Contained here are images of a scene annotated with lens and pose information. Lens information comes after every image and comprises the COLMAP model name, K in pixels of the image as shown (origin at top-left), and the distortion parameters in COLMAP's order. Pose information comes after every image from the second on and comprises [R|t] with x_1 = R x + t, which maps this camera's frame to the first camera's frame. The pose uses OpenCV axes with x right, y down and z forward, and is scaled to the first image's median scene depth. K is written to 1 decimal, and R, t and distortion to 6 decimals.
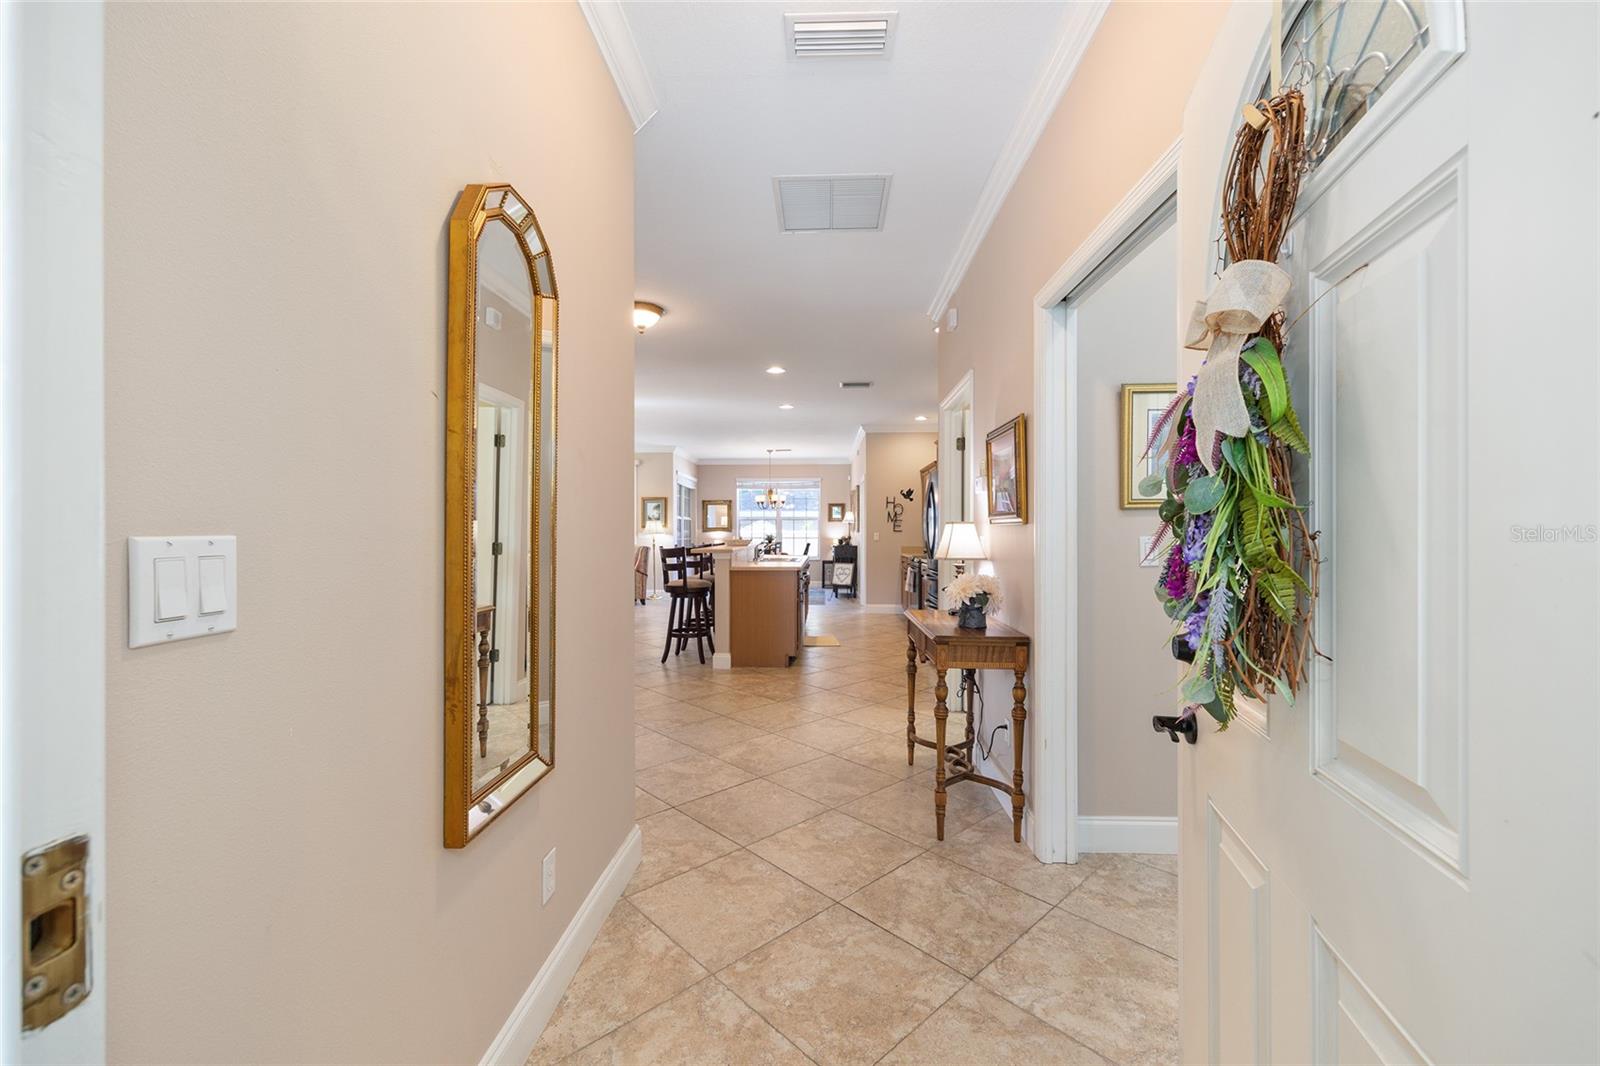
lens RADIAL K [[642.4, 0, 800.4], [0, 642.4, 529.6], [0, 0, 1]] dist [-0.004080, 0.001061]
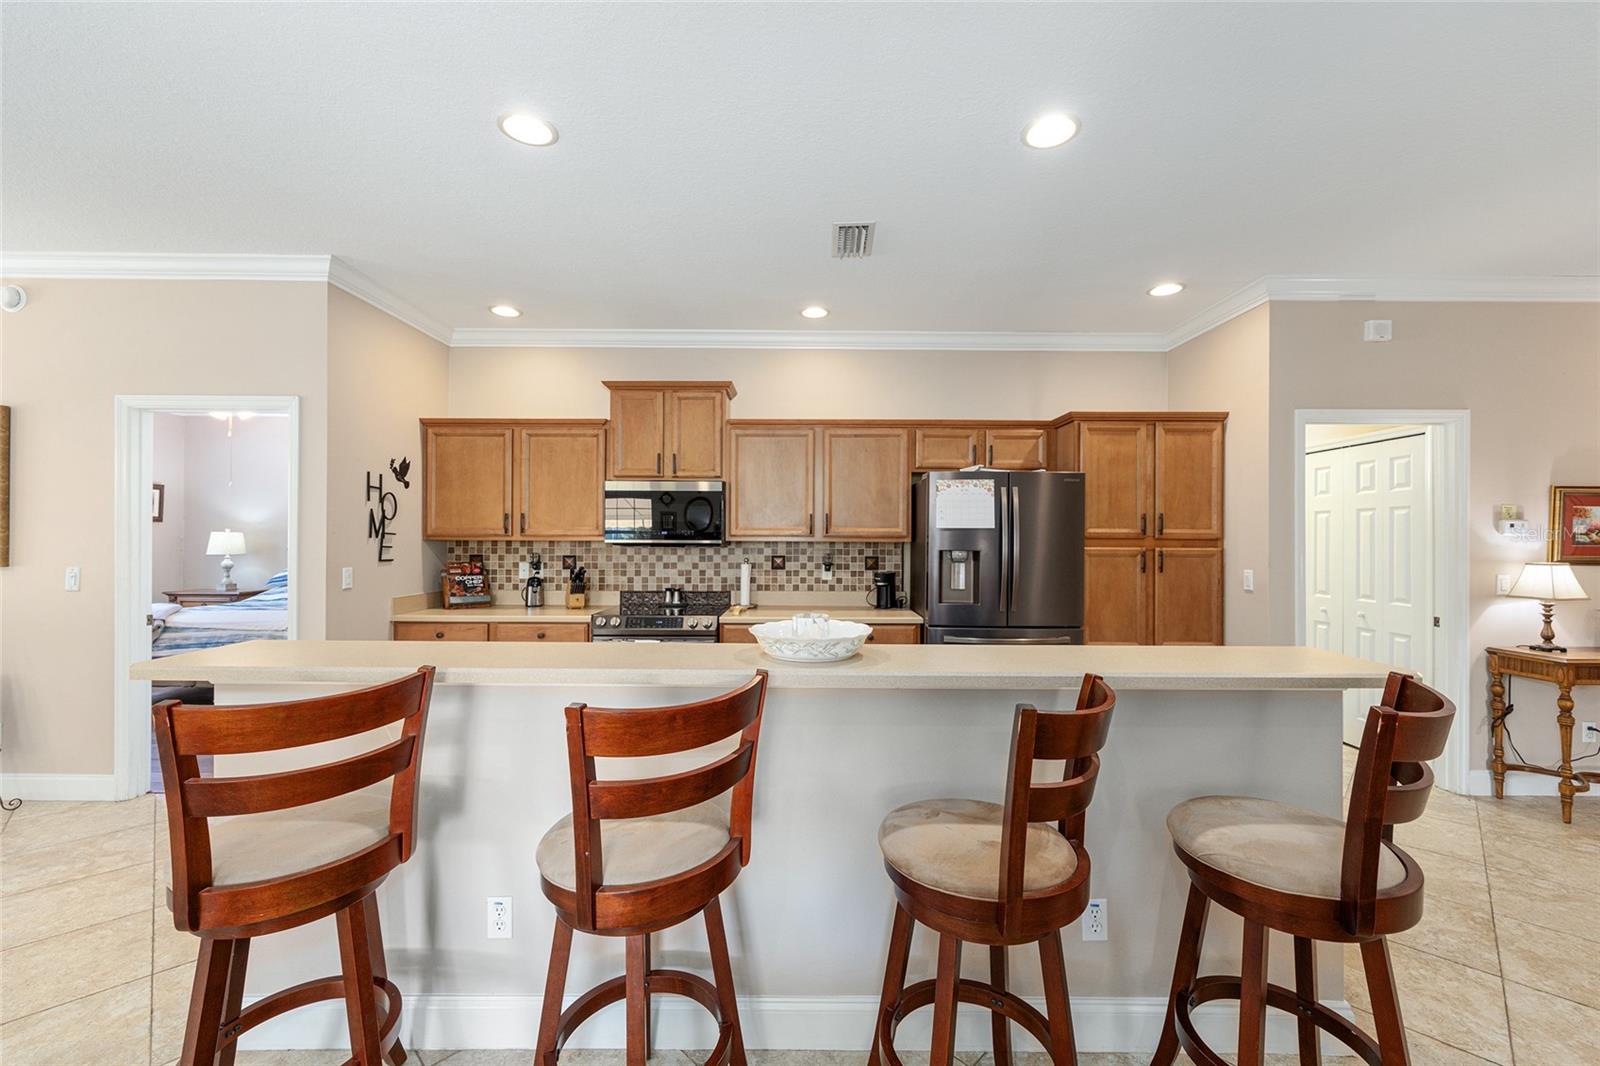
lens RADIAL K [[642.4, 0, 802.9], [0, 642.4, 536.7], [0, 0, 1]] dist [-0.004080, 0.001061]
pose [[-0.028648, 0.000998, 0.999589, -0.204373], [-0.008362, 0.999964, -0.001238, -0.011187], [-0.999555, -0.008394, -0.028639, 0.600229]]
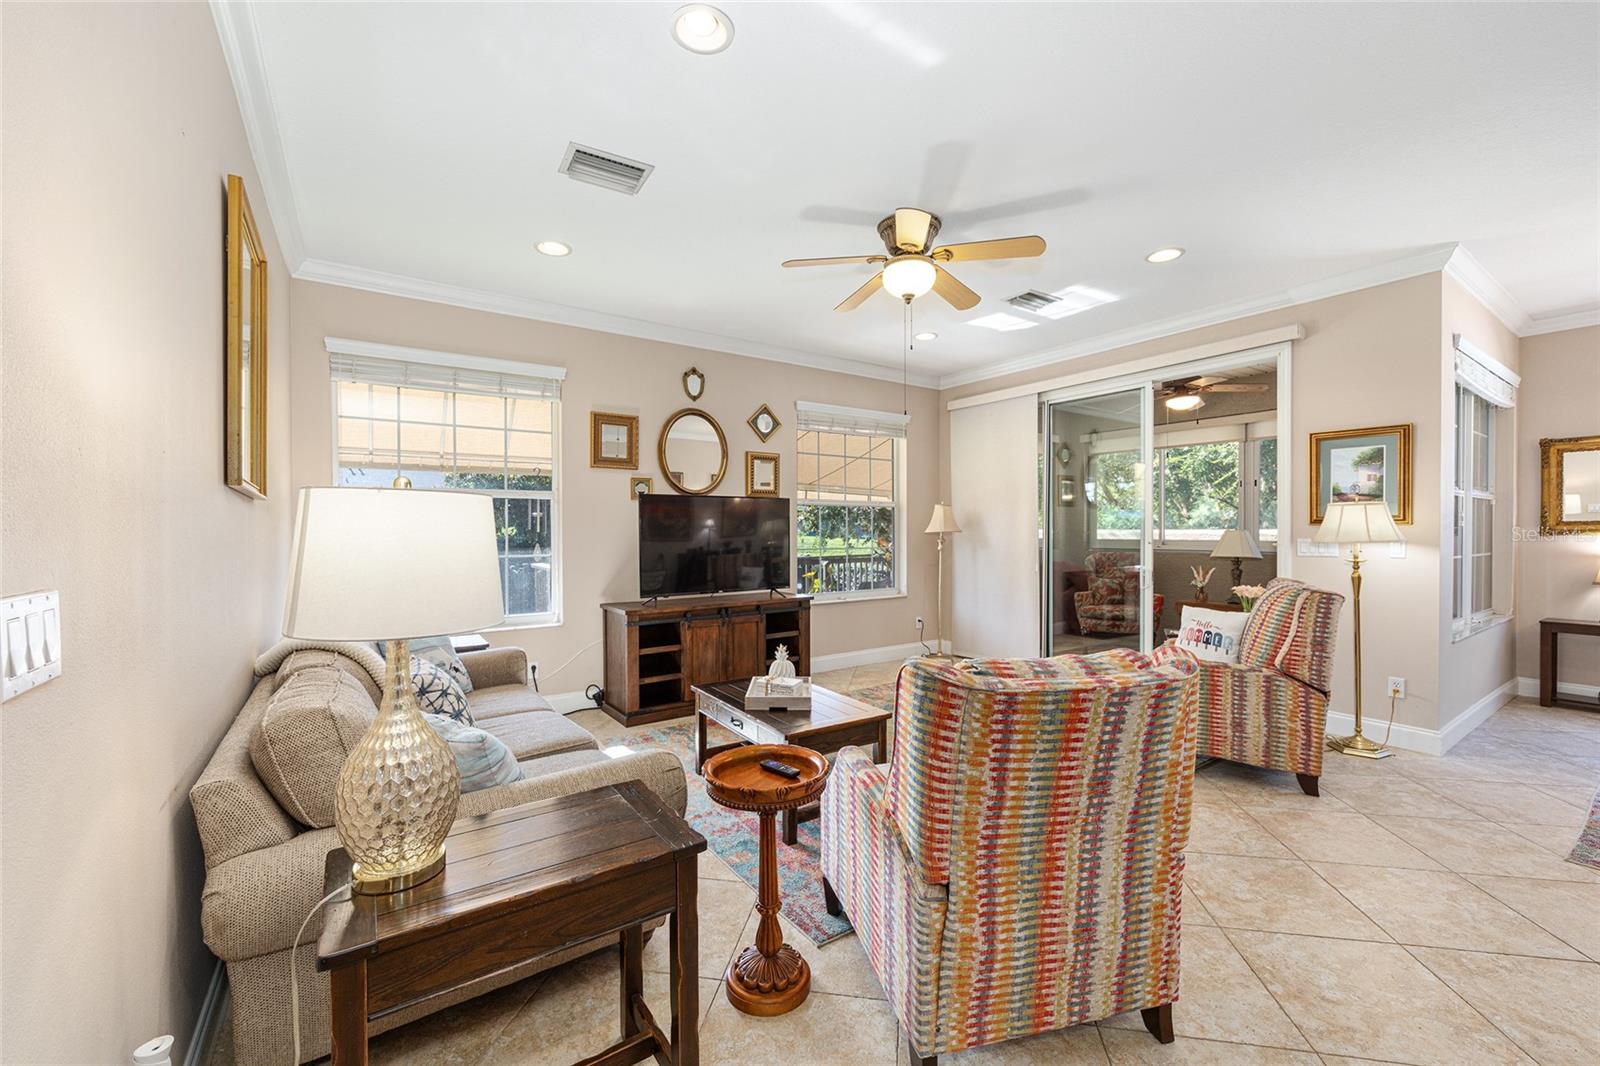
lens RADIAL K [[642.4, 0, 789.1], [0, 642.4, 532.5], [0, 0, 1]] dist [-0.004080, 0.001061]
pose [[0.589170, 0.007085, -0.807978, -0.135416], [0.004178, 0.999921, 0.011815, -0.003583], [0.807998, -0.010337, 0.589094, 0.578291]]
